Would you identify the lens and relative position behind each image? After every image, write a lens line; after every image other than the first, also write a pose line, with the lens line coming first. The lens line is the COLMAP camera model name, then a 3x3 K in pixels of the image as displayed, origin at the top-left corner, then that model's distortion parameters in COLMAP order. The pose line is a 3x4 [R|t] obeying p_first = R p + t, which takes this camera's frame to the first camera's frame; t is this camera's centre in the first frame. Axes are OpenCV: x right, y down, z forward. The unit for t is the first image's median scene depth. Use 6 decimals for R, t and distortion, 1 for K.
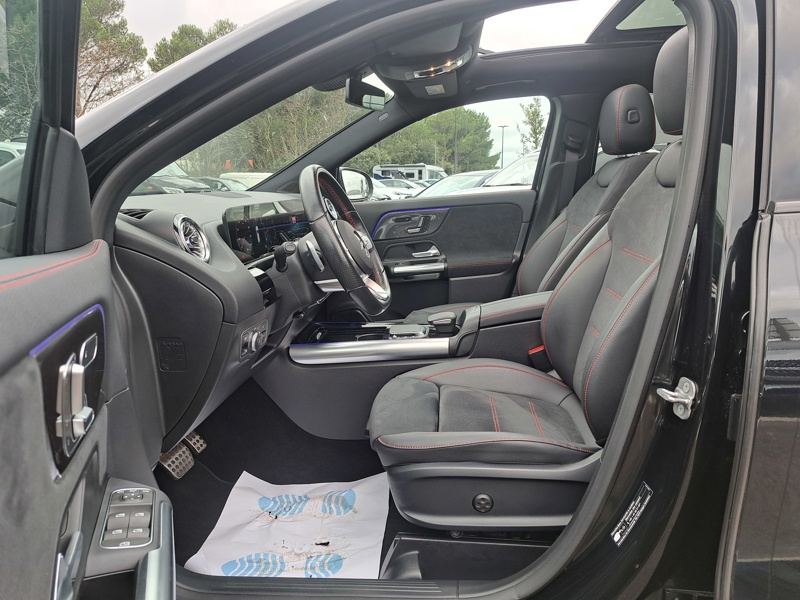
lens RADIAL K [[562.9, 0, 399.6], [0, 562.9, 304.0], [0, 0, 1]] dist [0.025272, -0.002324]
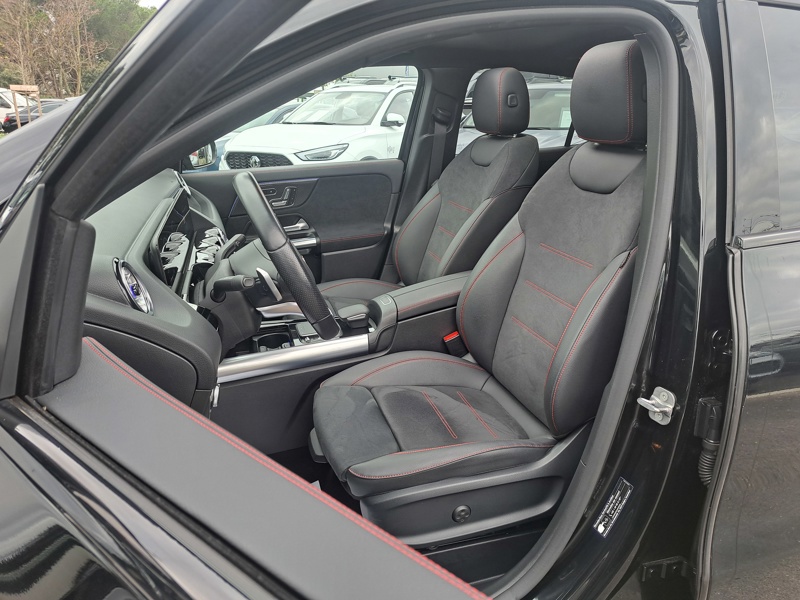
lens RADIAL K [[560.8, 0, 405.2], [0, 560.8, 295.9], [0, 0, 1]] dist [0.007008, -0.009720]
pose [[0.927764, -0.092465, 0.361531, -0.158206], [0.053964, 0.991875, 0.115200, -0.091925], [-0.369245, -0.087368, 0.925216, 0.074240]]
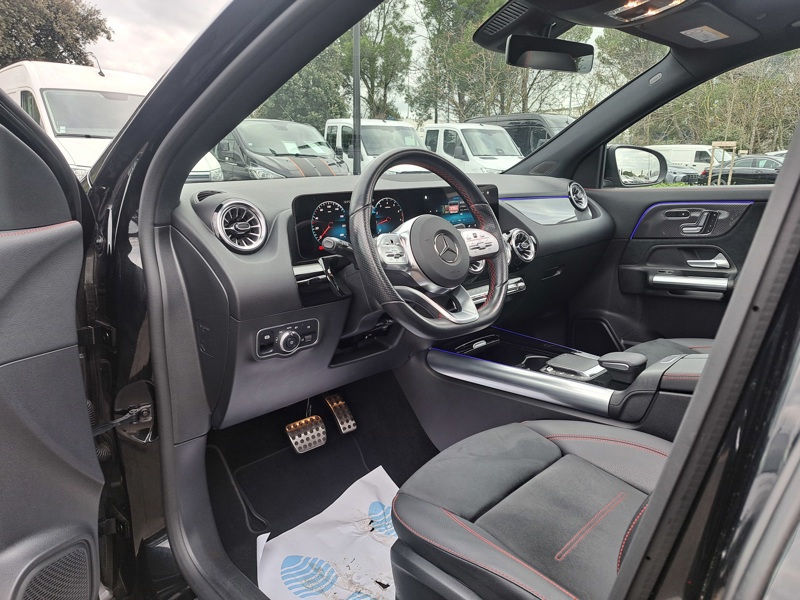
lens RADIAL K [[552.5, 0, 402.2], [0, 552.5, 294.6], [0, 0, 1]] dist [0.044441, -0.039727]
pose [[0.769979, 0.166371, -0.615998, 0.239567], [-0.146443, 0.985716, 0.083176, -0.063729], [0.621037, 0.026164, 0.783344, 0.234390]]
